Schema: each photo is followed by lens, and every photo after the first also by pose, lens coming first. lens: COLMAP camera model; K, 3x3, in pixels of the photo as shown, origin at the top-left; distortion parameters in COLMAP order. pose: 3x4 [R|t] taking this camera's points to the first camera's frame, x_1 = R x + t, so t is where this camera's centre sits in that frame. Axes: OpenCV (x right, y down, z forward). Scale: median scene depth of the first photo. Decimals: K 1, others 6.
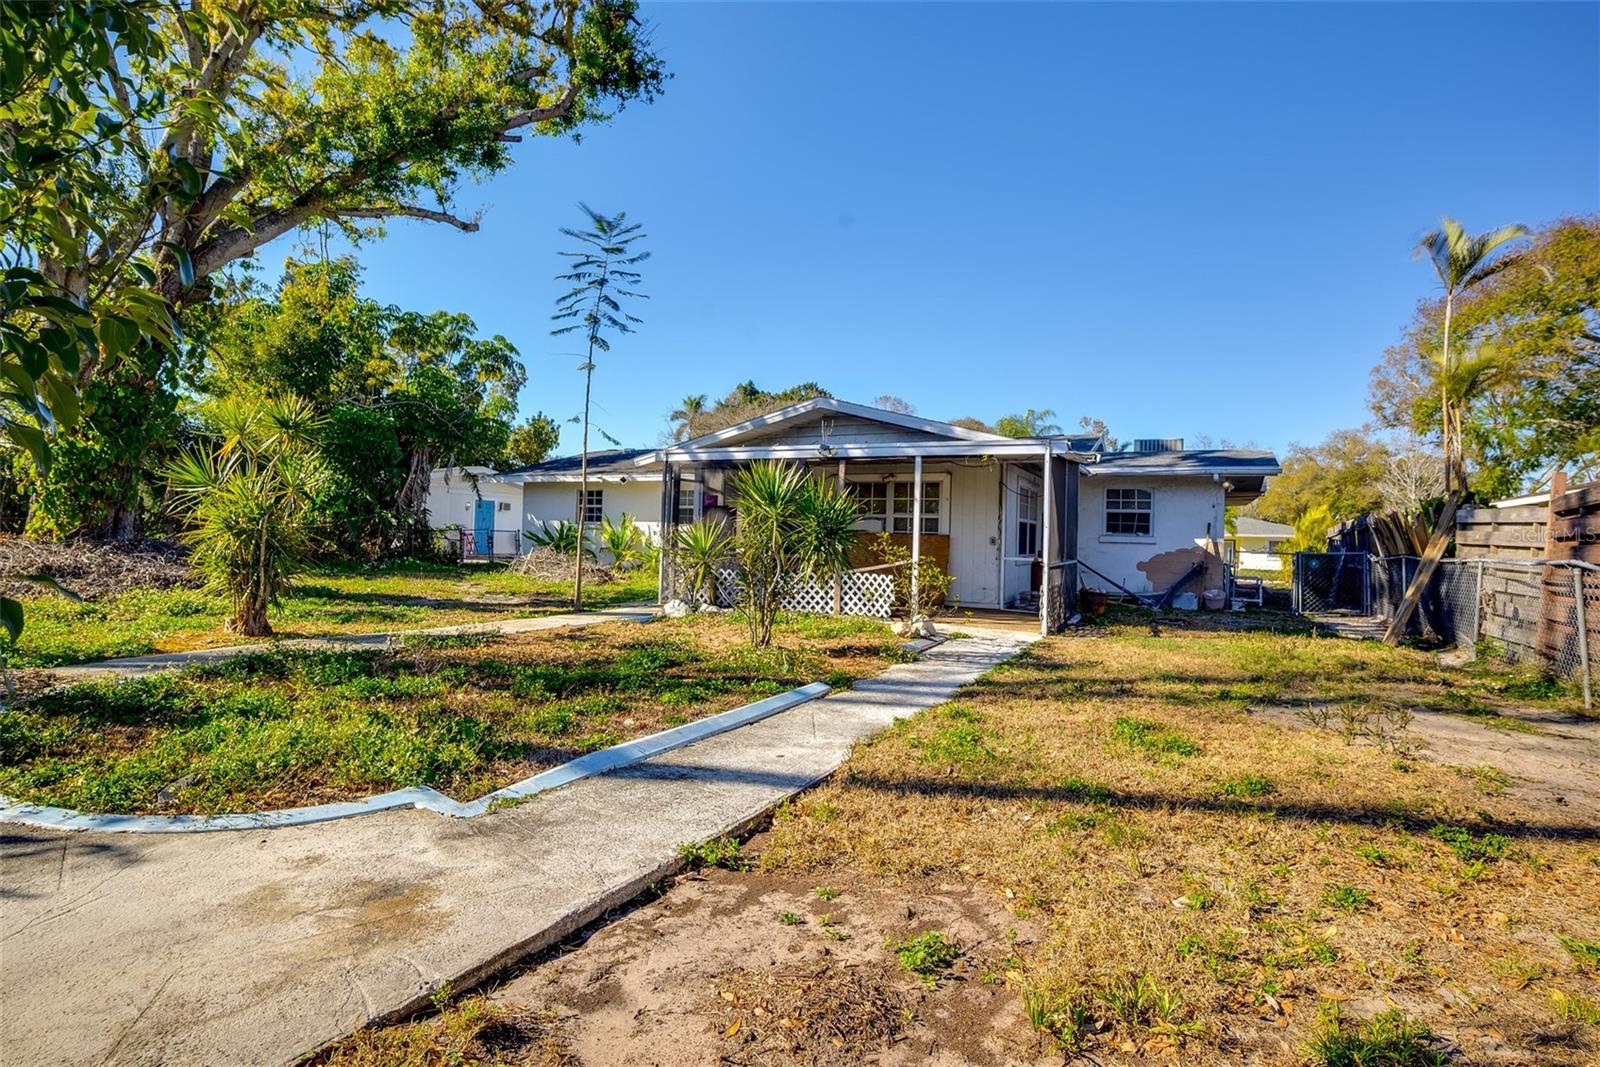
lens RADIAL K [[756.4, 0, 800.0], [0, 756.4, 533.5], [0, 0, 1]] dist [-0.000319, -0.000066]
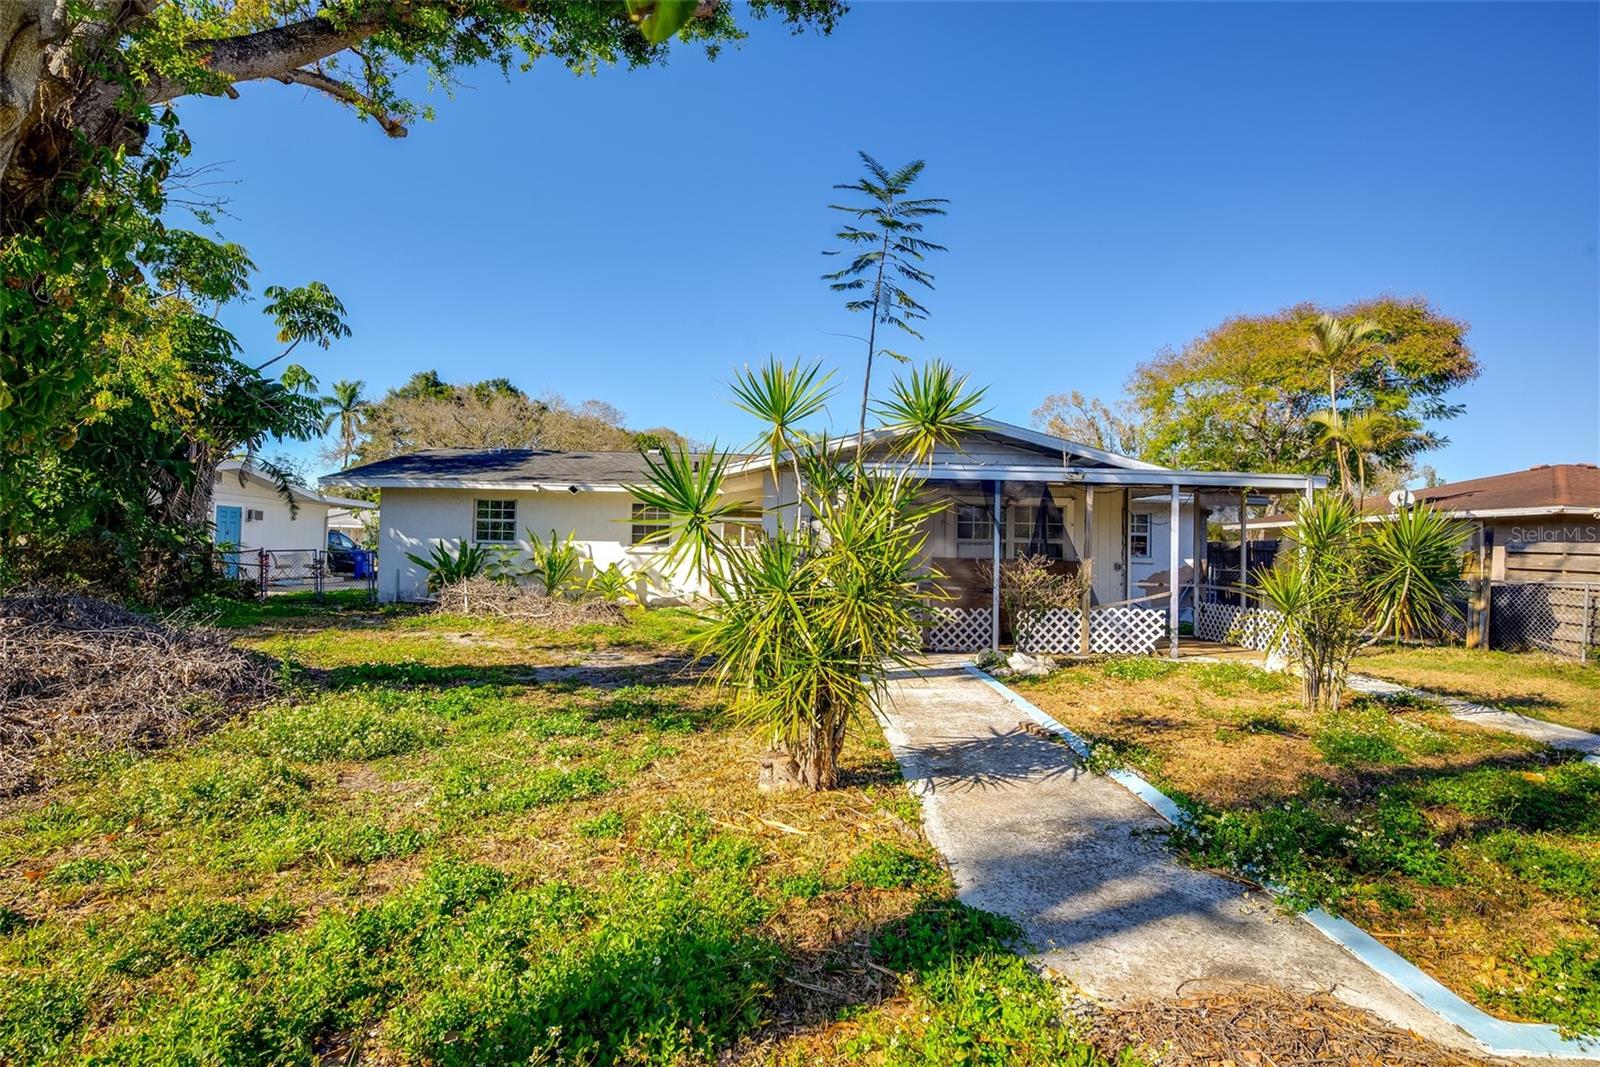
lens RADIAL K [[734.1, 0, 803.3], [0, 734.1, 533.2], [0, 0, 1]] dist [0.000499, 0.000174]
pose [[0.895069, 0.001348, 0.445926, -0.562099], [0.002110, 0.999971, -0.007259, -0.028455], [-0.445923, 0.007438, 0.895040, 0.304023]]
